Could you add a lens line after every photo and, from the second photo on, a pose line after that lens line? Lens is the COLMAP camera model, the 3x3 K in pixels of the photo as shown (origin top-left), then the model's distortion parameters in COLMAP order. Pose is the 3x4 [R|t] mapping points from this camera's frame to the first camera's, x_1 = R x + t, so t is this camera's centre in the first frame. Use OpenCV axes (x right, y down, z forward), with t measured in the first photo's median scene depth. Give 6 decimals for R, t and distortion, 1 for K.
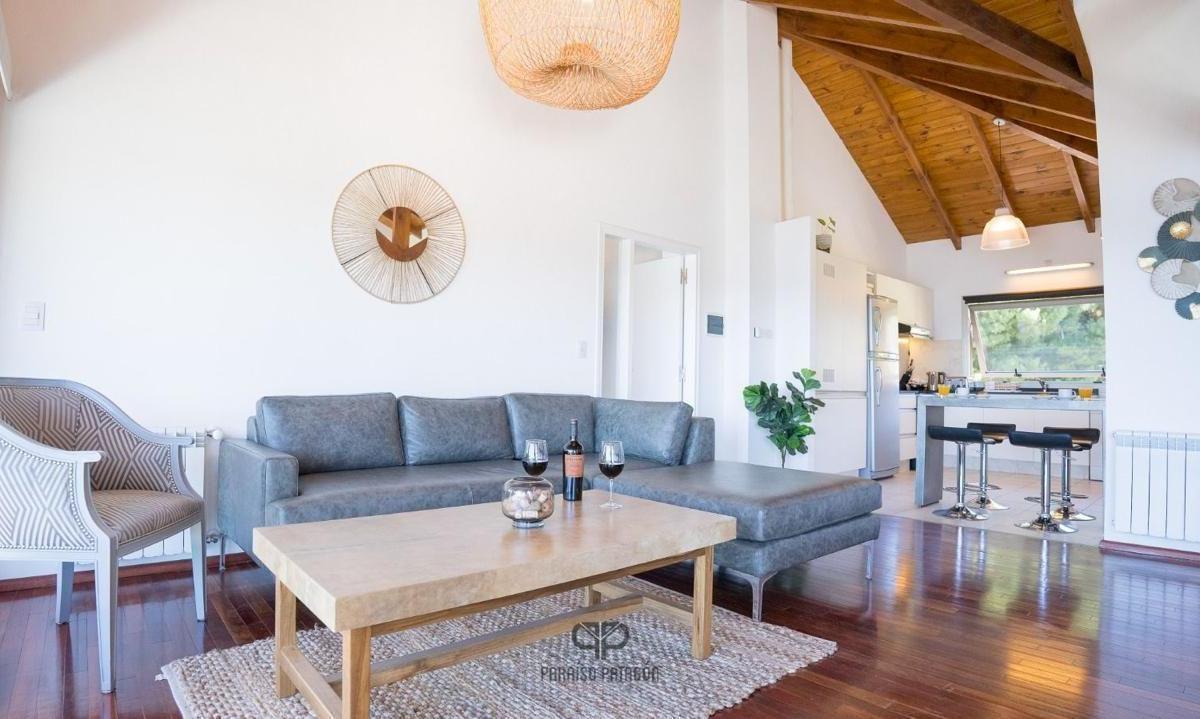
lens RADIAL K [[626.3, 0, 603.9], [0, 626.3, 358.4], [0, 0, 1]] dist [-0.104407, 0.019935]
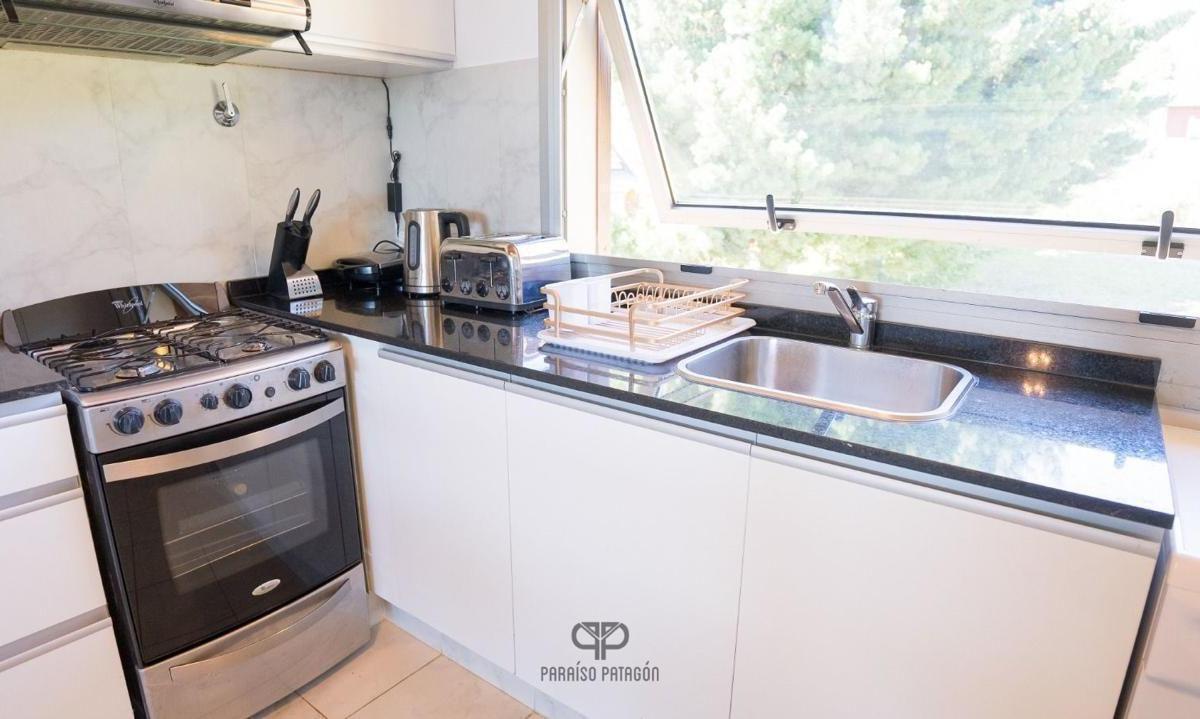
lens RADIAL K [[706.5, 0, 600.0], [0, 706.5, 359.5], [0, 0, 1]] dist [-0.086032, 0.001069]
pose [[0.979421, -0.063332, 0.191632, 0.890599], [0.003335, 0.954440, 0.298385, -0.001942], [-0.201798, -0.291605, 0.935010, 1.167902]]
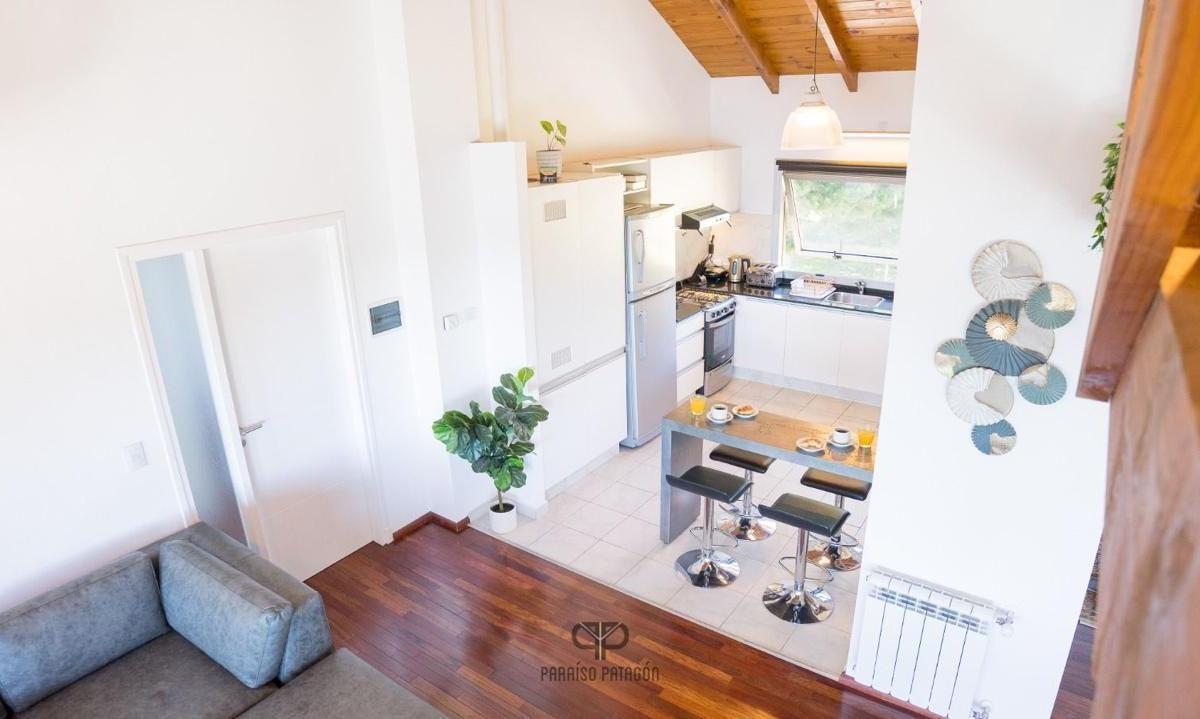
lens RADIAL K [[706.5, 0, 600.0], [0, 706.5, 359.5], [0, 0, 1]] dist [-0.086032, 0.001069]
pose [[0.973593, -0.116995, 0.196034, 0.281142], [0.037038, 0.928270, 0.370057, -0.319722], [-0.225267, -0.353024, 0.908091, 0.263532]]
